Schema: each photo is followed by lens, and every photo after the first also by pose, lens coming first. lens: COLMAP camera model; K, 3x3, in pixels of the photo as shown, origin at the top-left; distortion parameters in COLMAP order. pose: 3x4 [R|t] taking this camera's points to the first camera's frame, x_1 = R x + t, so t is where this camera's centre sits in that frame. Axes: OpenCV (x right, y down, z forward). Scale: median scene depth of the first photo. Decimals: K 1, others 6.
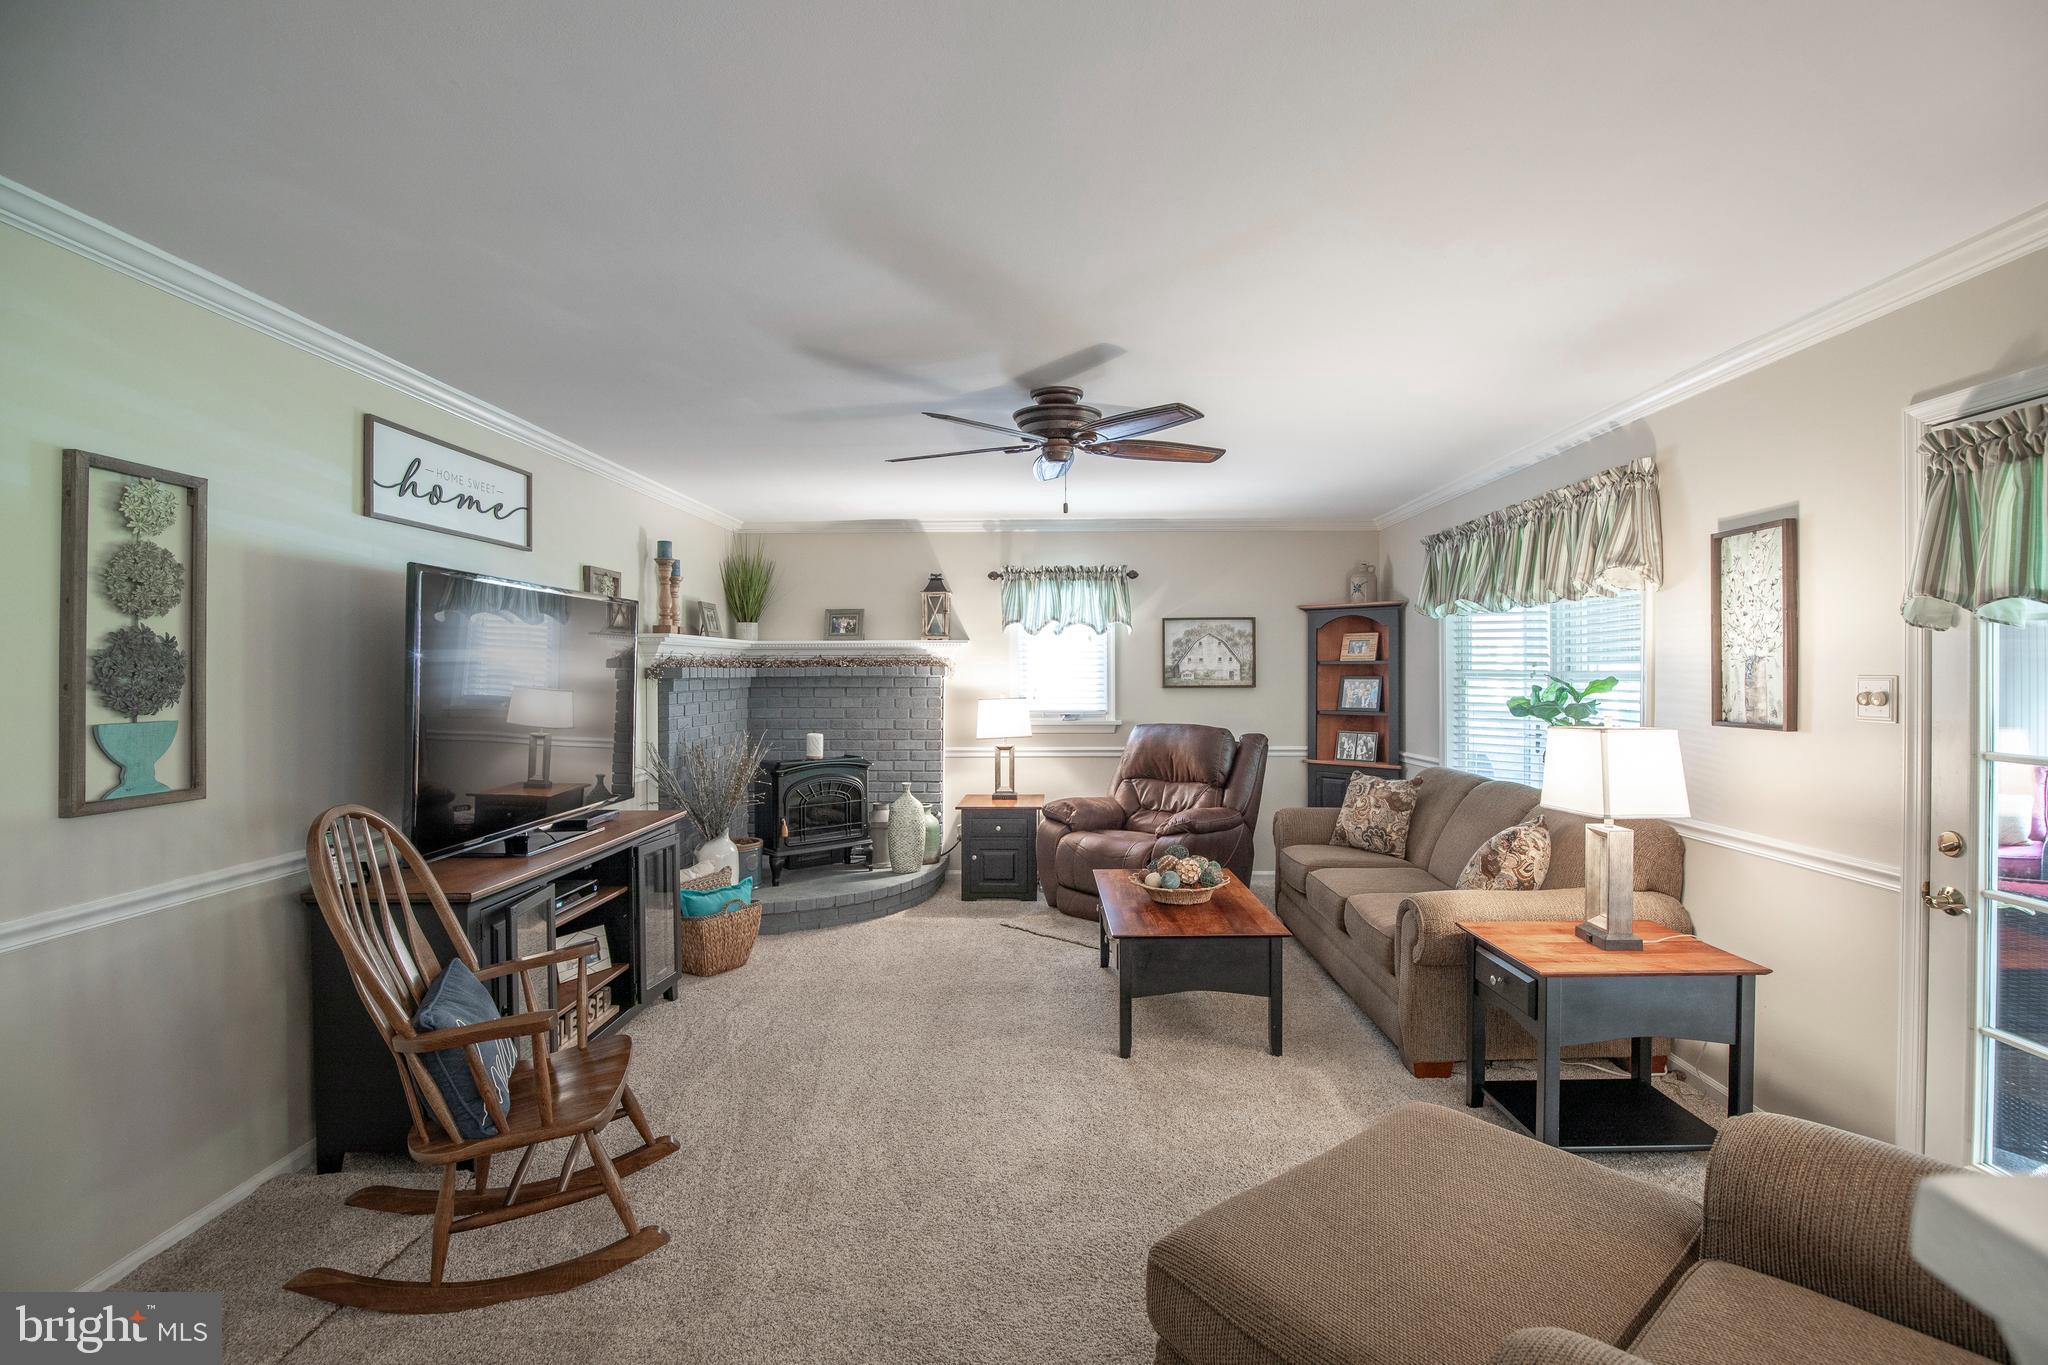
lens RADIAL K [[943.8, 0, 1025.3], [0, 943.8, 682.2], [0, 0, 1]] dist [-0.026800, -0.000612]
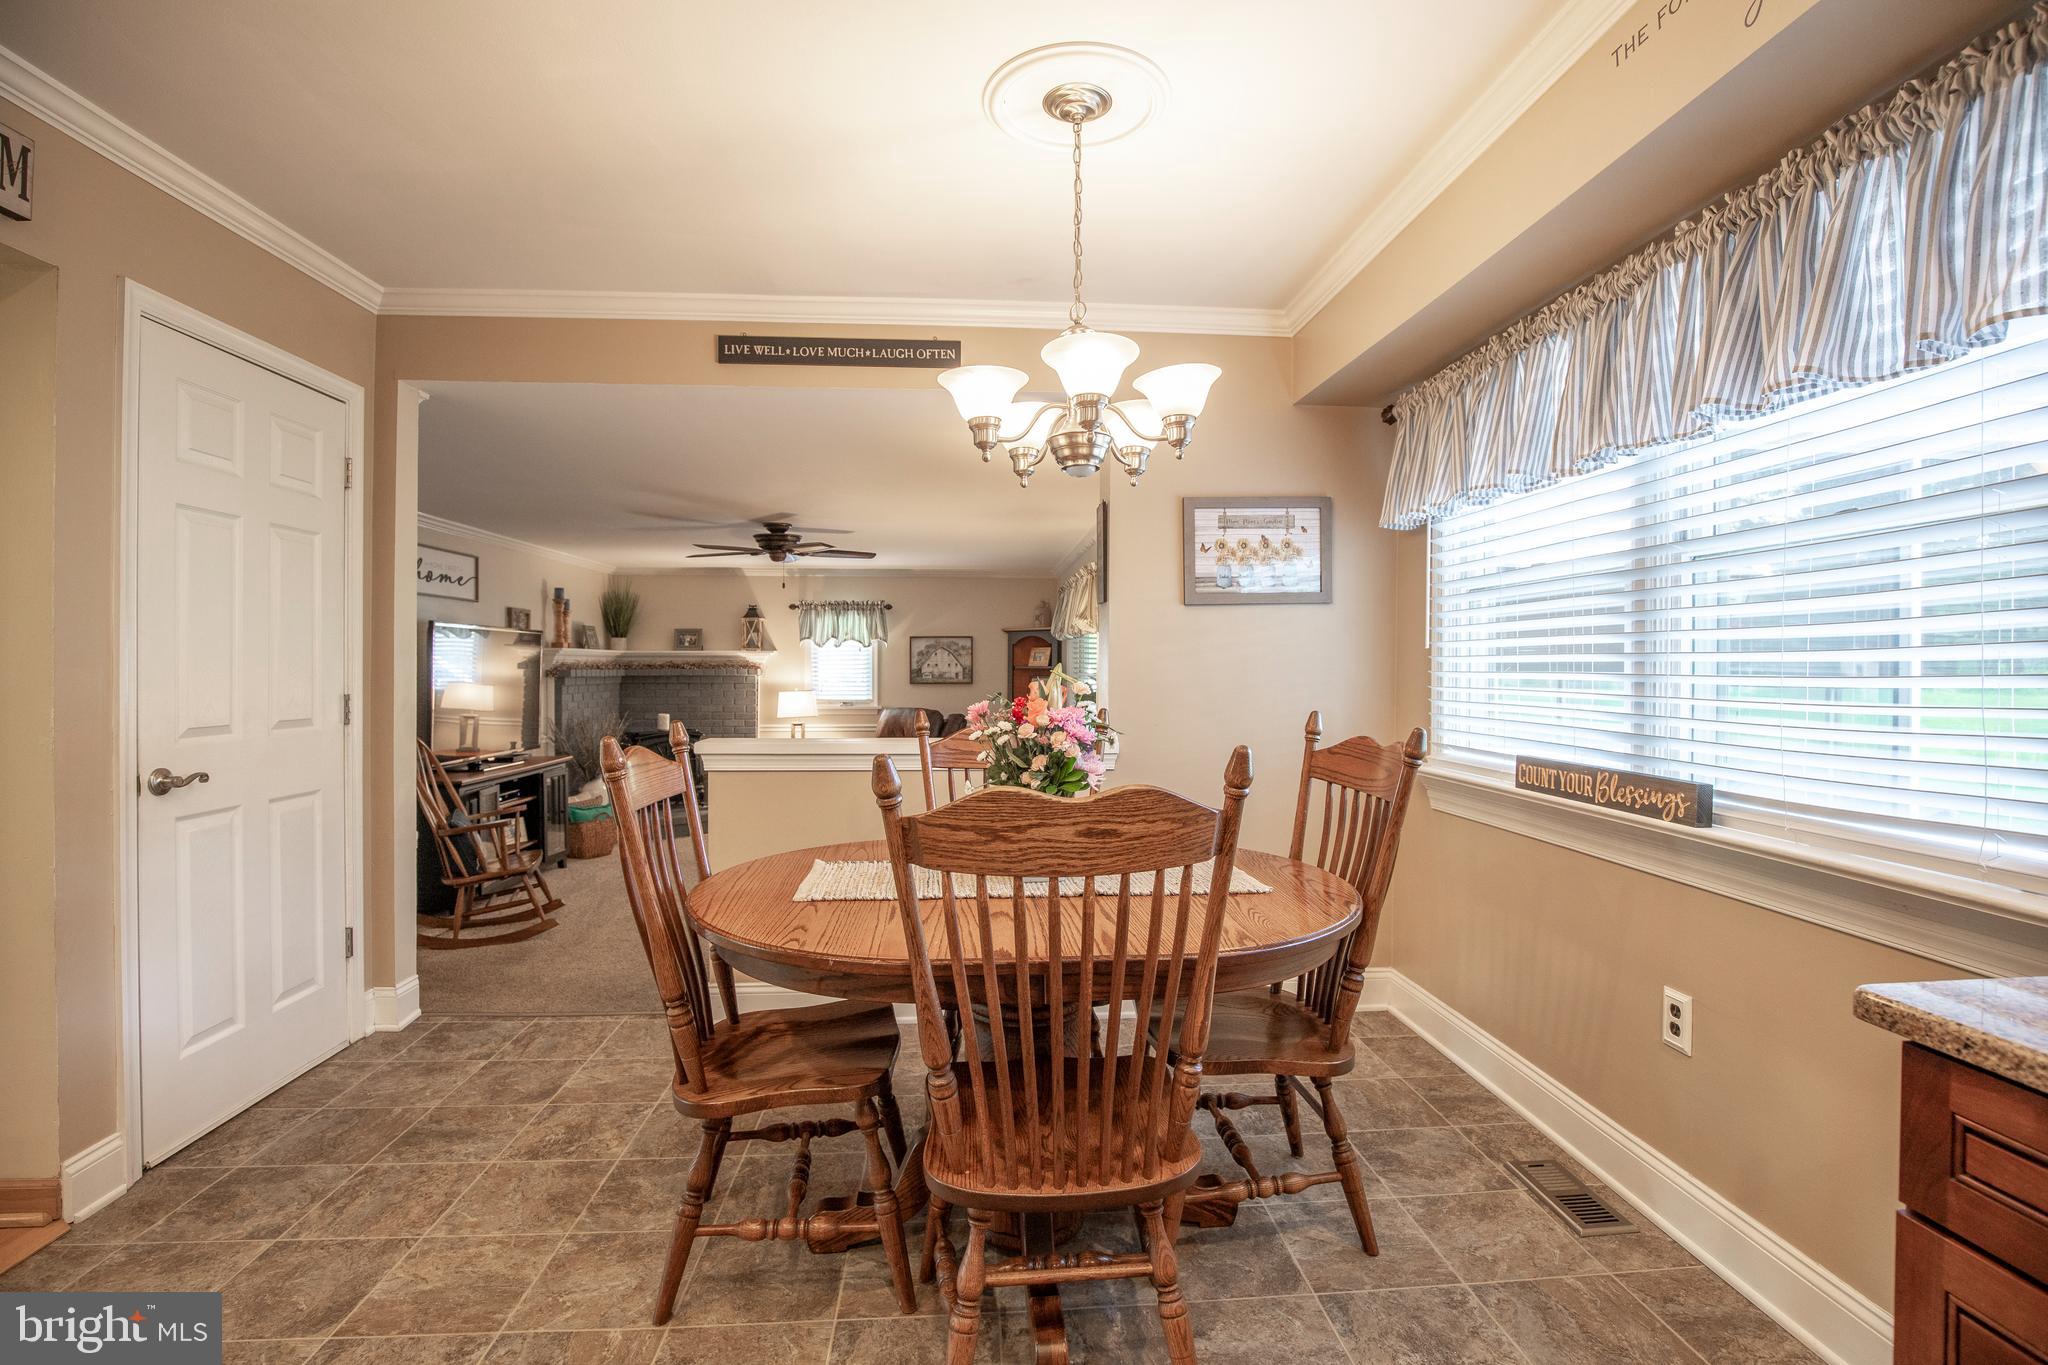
lens RADIAL K [[943.8, 0, 1023.4], [0, 943.8, 681.4], [0, 0, 1]] dist [-0.026800, -0.000612]
pose [[0.995670, 0.002472, 0.092923, 0.189200], [-0.002638, 0.999995, 0.001662, -0.000773], [-0.092918, -0.001899, 0.995672, -0.491790]]
